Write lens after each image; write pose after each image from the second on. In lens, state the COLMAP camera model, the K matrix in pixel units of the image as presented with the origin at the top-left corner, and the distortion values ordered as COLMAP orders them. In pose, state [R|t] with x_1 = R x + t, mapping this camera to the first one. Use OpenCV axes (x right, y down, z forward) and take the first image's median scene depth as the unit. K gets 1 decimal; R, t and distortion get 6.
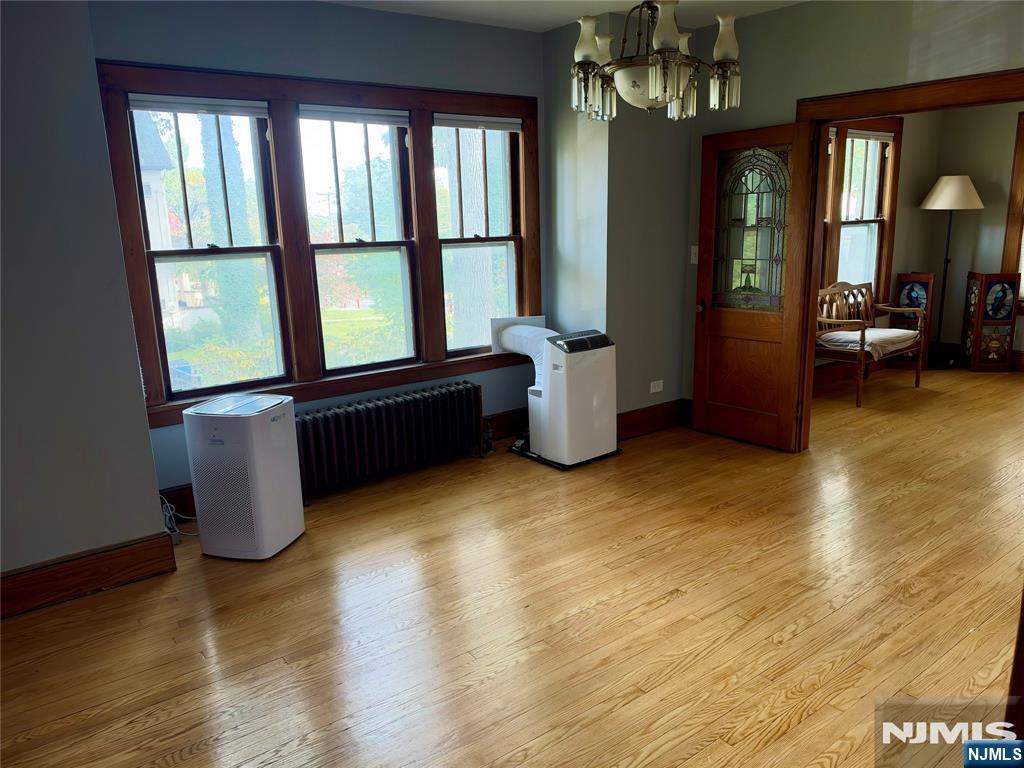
lens RADIAL K [[750.6, 0, 512.0], [0, 750.6, 384.0], [0, 0, 1]] dist [0.002533, -0.003336]
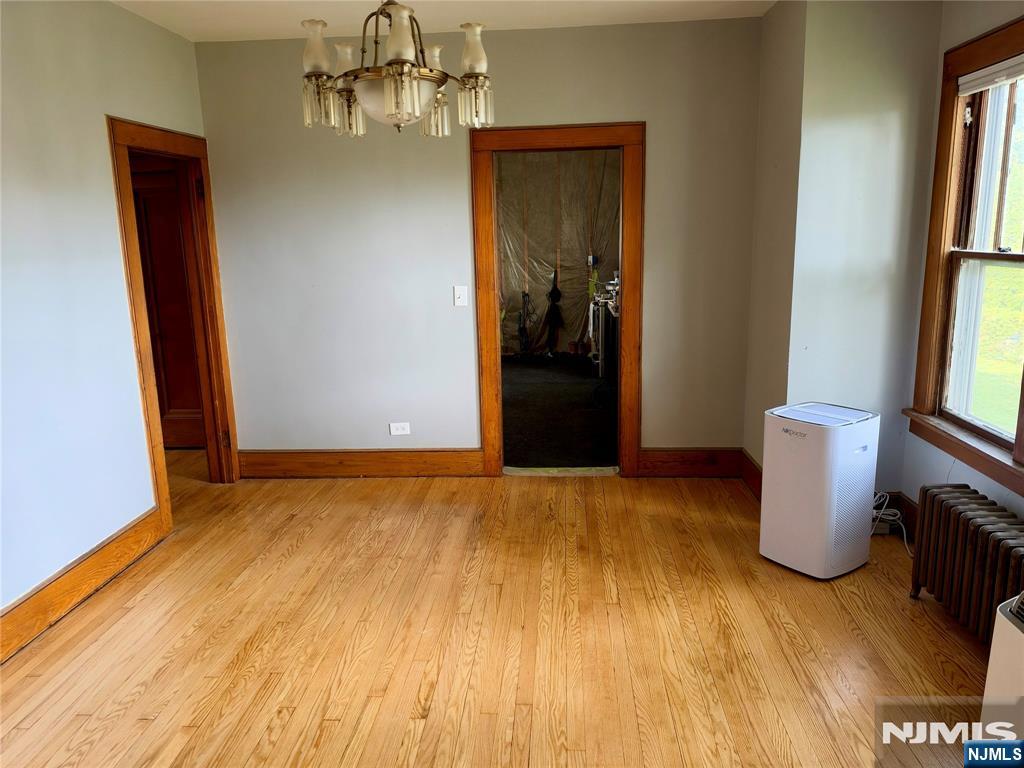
lens RADIAL K [[750.6, 0, 512.0], [0, 750.6, 384.0], [0, 0, 1]] dist [0.002533, -0.003336]
pose [[-0.656532, 0.196711, -0.728197, 0.774217], [-0.127409, 0.922605, 0.364097, -0.405045], [0.743460, 0.331820, -0.580657, 1.640454]]
